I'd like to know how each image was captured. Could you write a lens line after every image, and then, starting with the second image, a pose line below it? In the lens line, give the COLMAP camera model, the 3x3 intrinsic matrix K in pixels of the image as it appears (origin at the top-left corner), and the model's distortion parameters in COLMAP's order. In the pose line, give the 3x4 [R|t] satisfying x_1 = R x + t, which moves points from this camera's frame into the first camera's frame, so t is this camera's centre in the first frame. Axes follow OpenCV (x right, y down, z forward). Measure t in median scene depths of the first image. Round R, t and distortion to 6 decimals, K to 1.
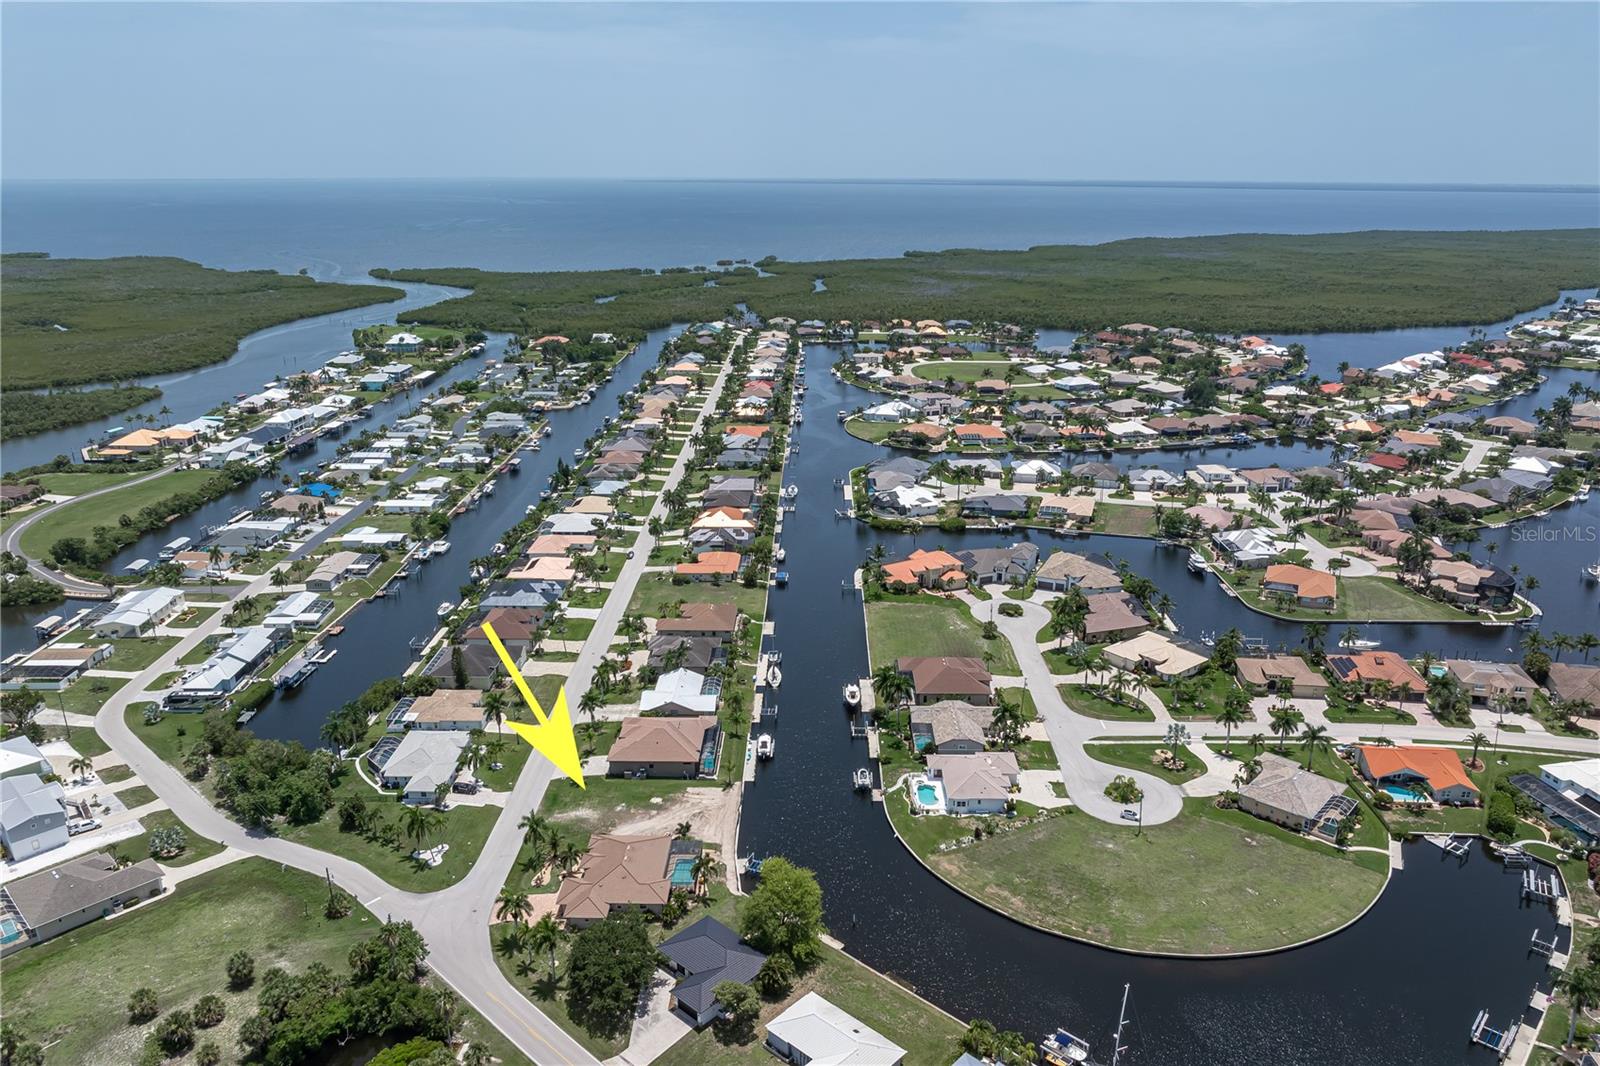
lens RADIAL K [[1111.8, 0, 800.0], [0, 1111.8, 533.0], [0, 0, 1]] dist [-0.023969, 0.000817]
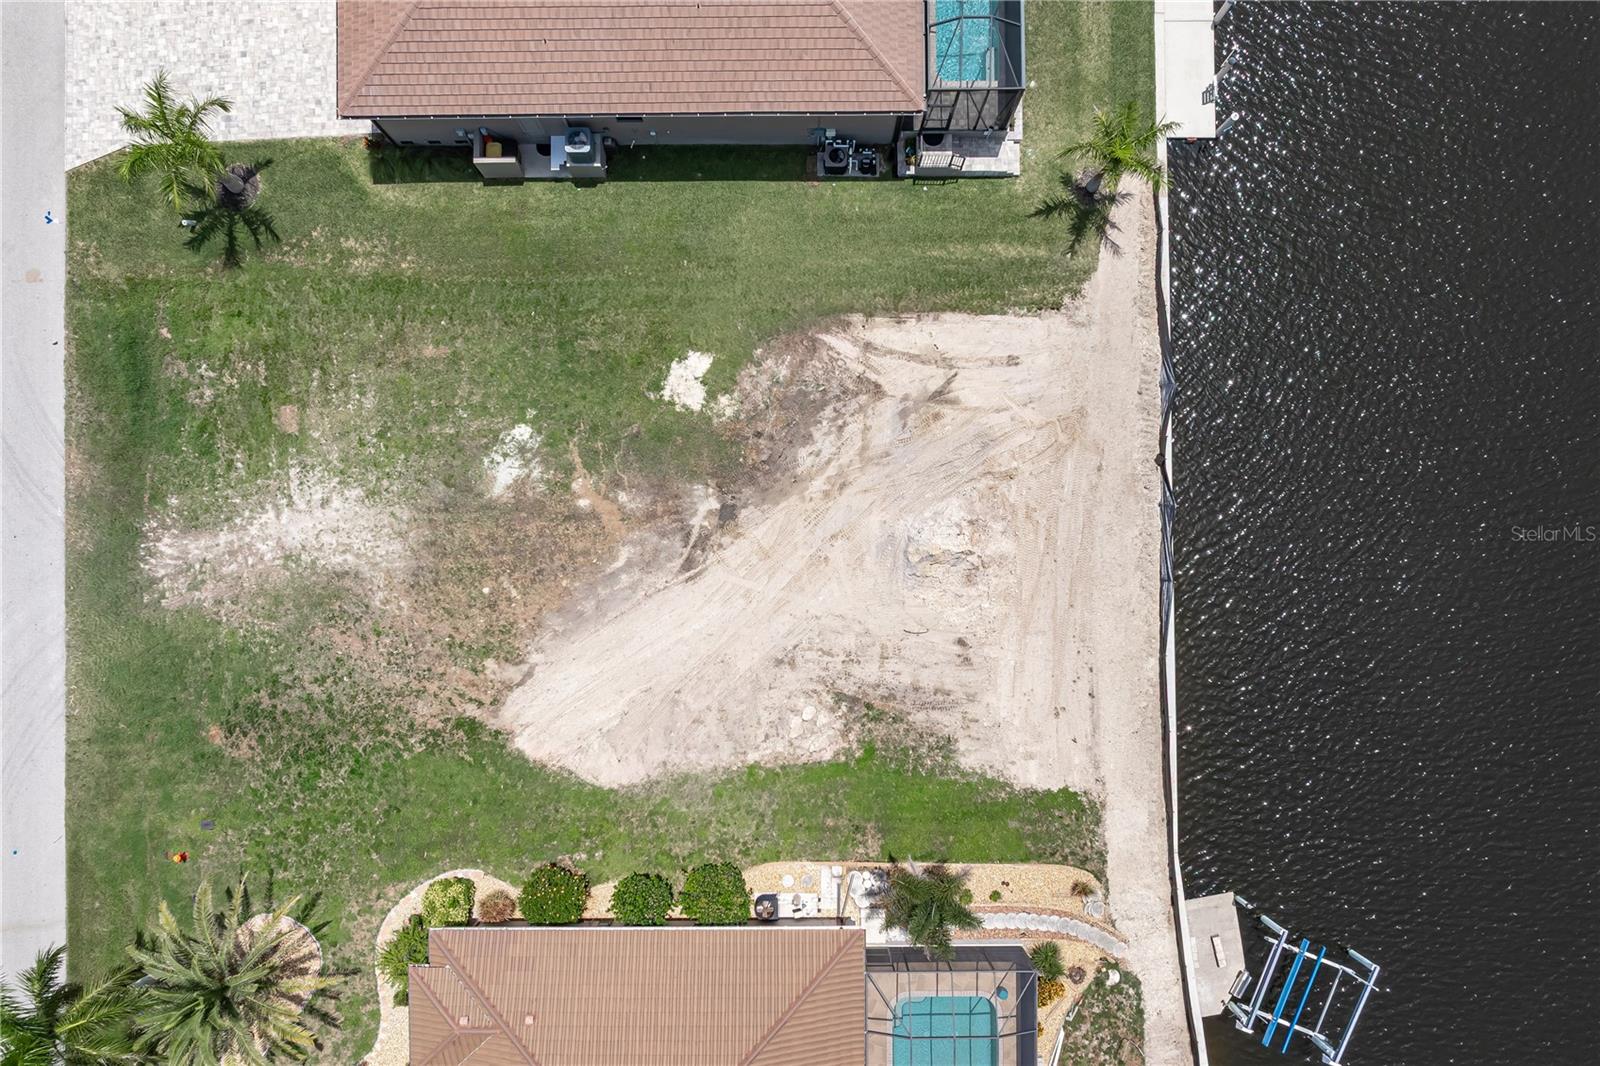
lens RADIAL K [[1122.3, 0, 806.2], [0, 1122.3, 538.9], [0, 0, 1]] dist [-0.027030, 0.006823]
pose [[0.999716, -0.023458, 0.004158, -0.085478], [0.003165, 0.303752, 0.952746, 0.056761], [-0.023613, -0.952462, 0.303740, 0.692421]]
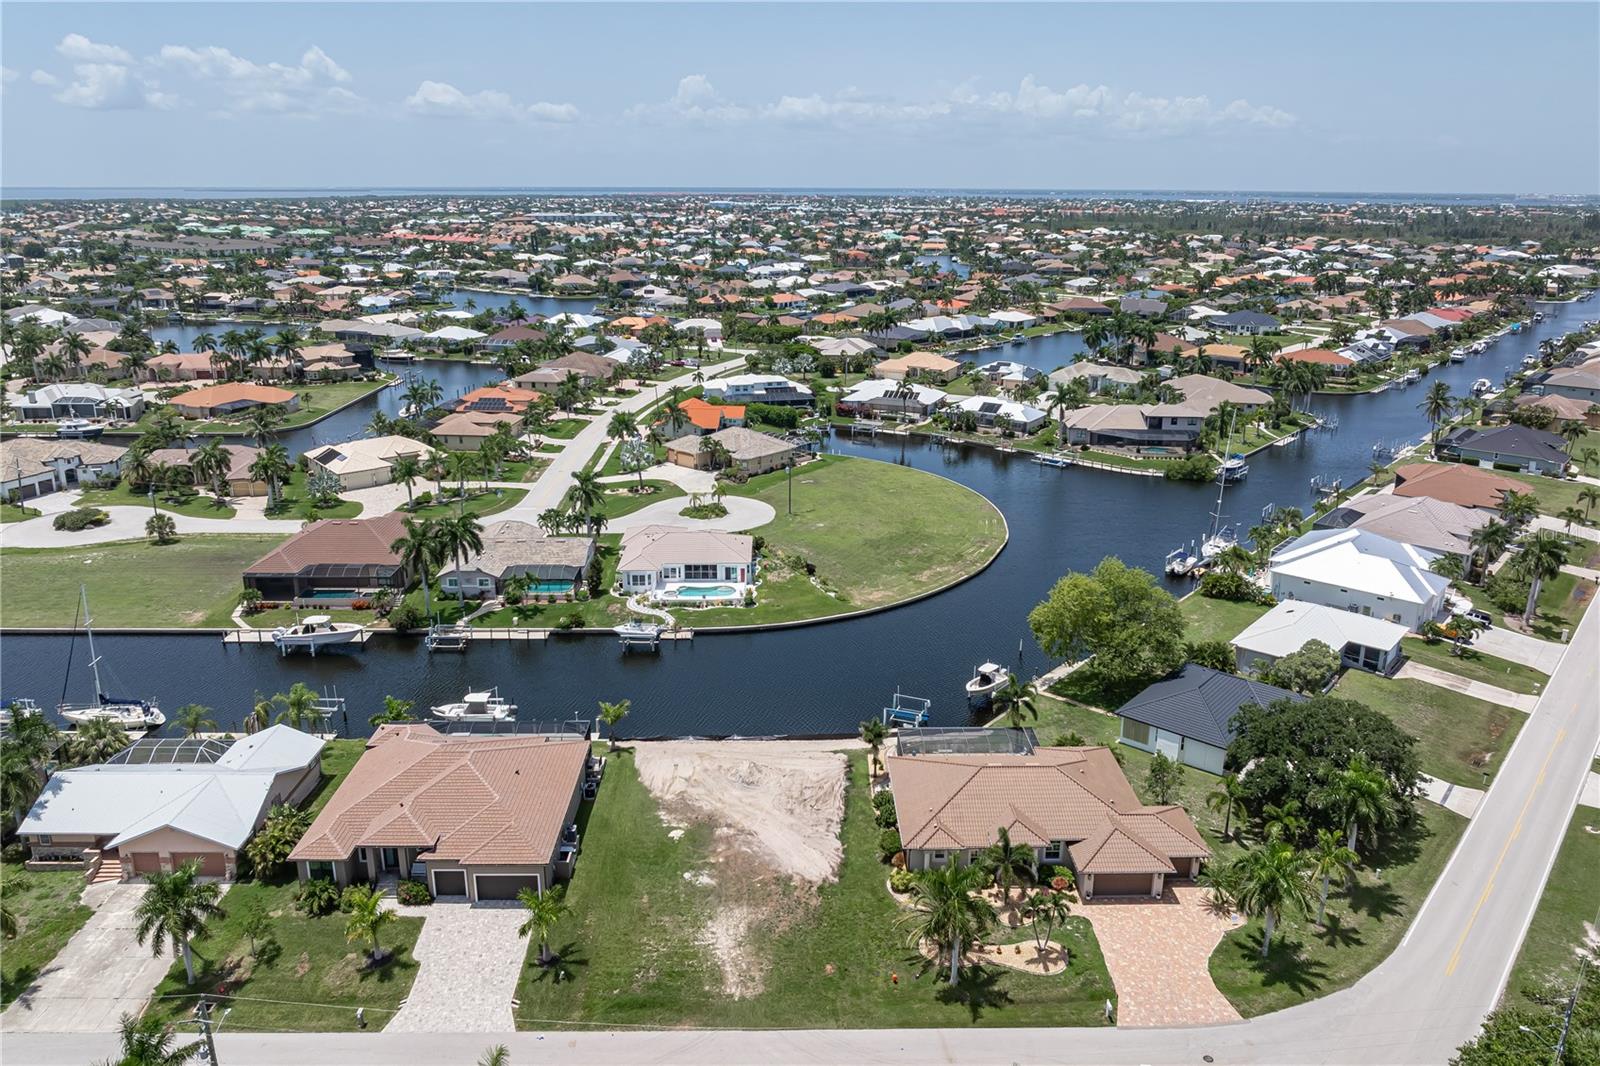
lens RADIAL K [[1116.0, 0, 808.2], [0, 1116.0, 489.9], [0, 0, 1]] dist [-0.037810, -0.002756]
pose [[-0.038105, -0.264367, 0.963669, -0.378647], [0.295853, 0.918149, 0.263578, 0.019502], [-0.954473, 0.295148, 0.043227, 0.672957]]
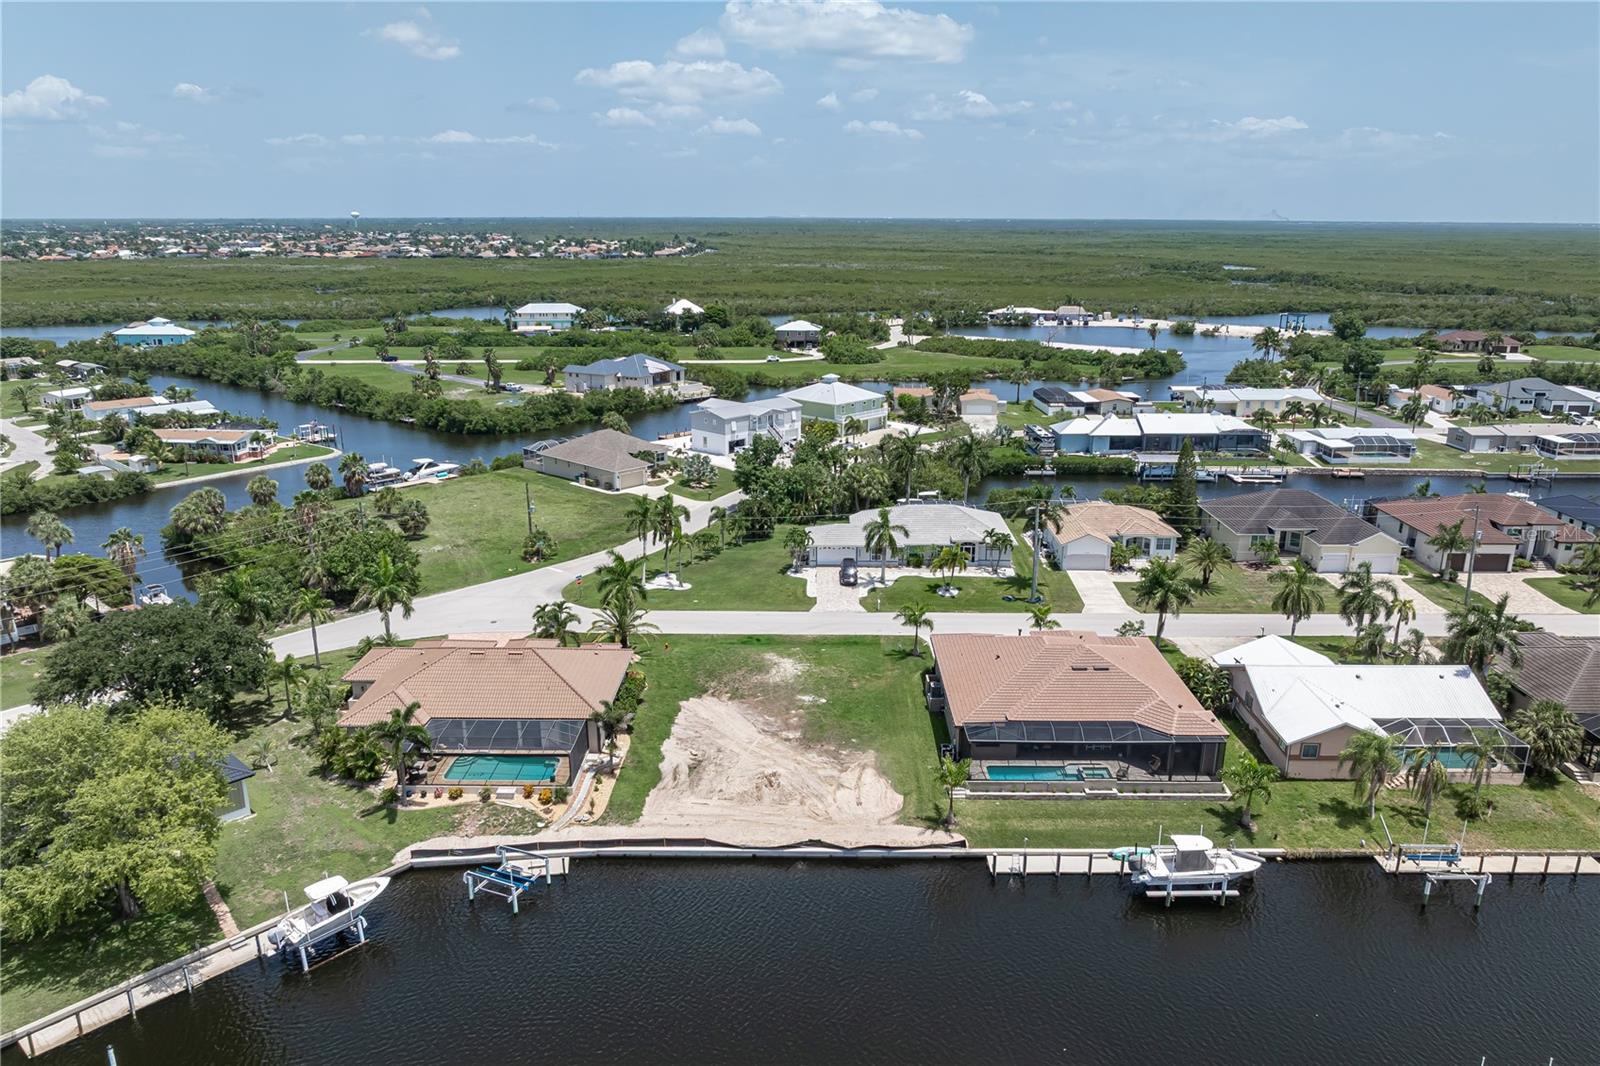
lens RADIAL K [[1121.1, 0, 804.0], [0, 1121.1, 502.0], [0, 0, 1]] dist [-0.022833, 0.005985]
pose [[0.005774, 0.244211, -0.969705, 0.188072], [-0.303200, 0.924499, 0.231021, 0.053461], [0.952909, 0.292680, 0.079383, 0.697944]]
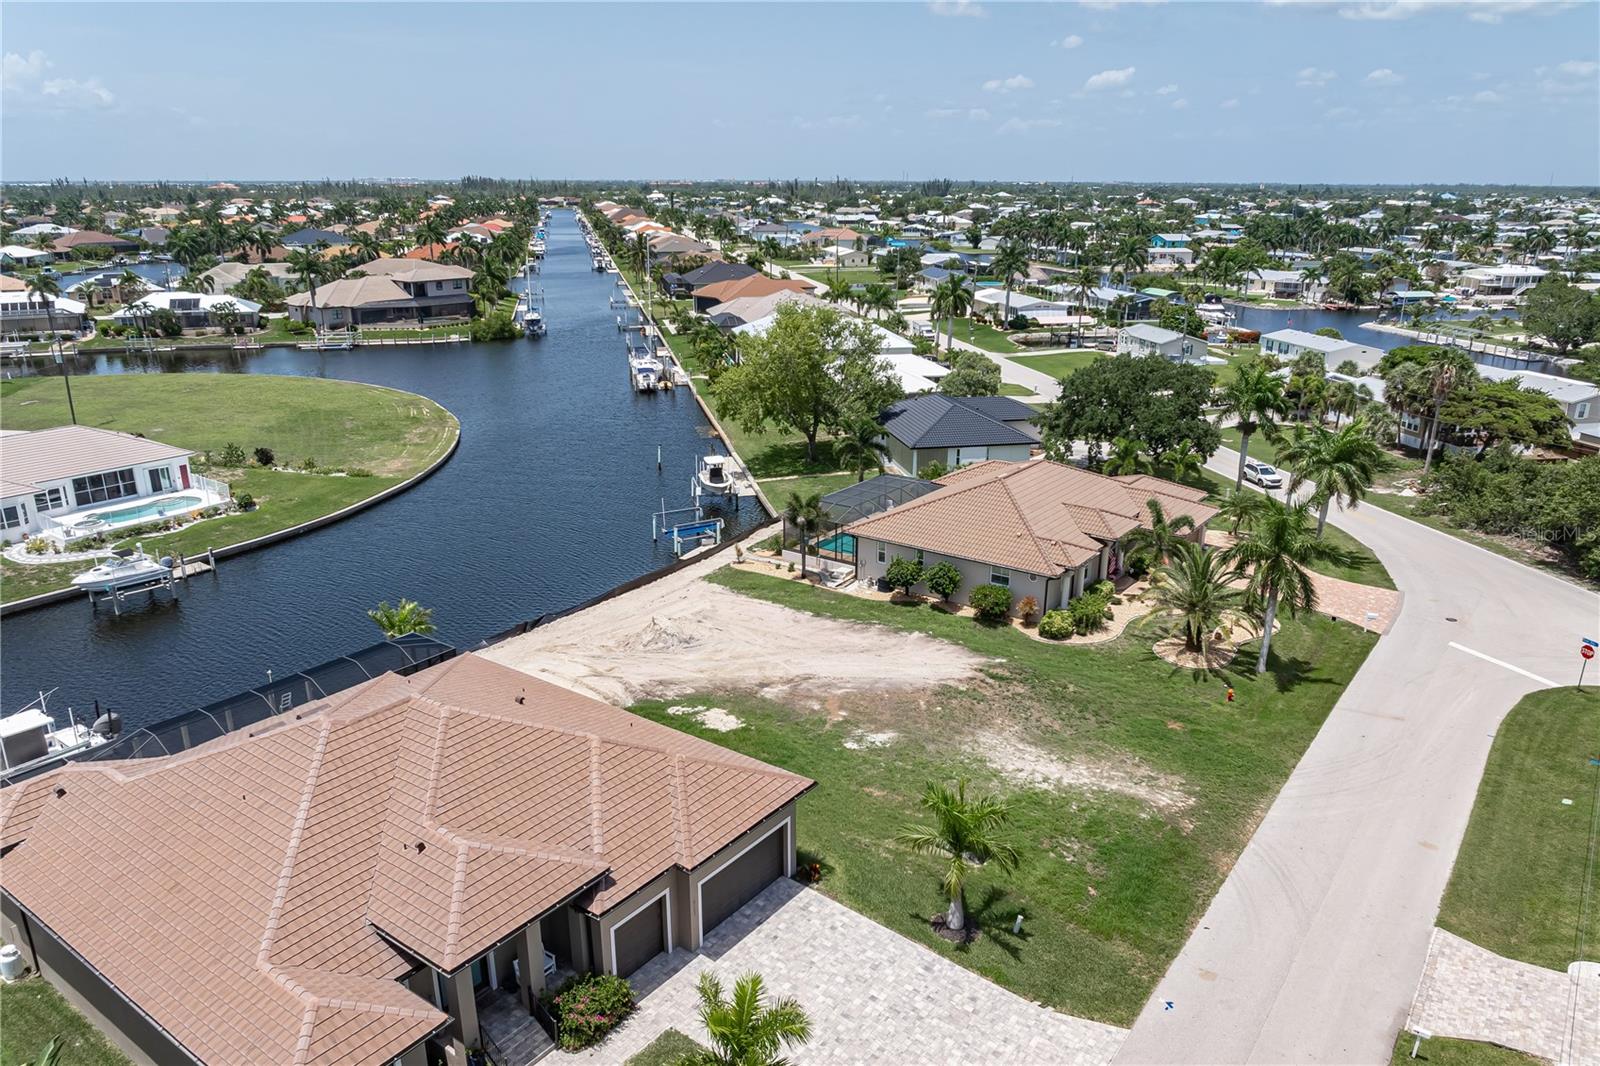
lens RADIAL K [[1123.0, 0, 806.0], [0, 1123.0, 560.5], [0, 0, 1]] dist [-0.027988, 0.010764]
pose [[-0.819344, -0.189056, 0.541234, -0.200936], [0.168619, 0.822837, 0.542685, 0.064827], [-0.547945, 0.535908, -0.642308, 0.845740]]
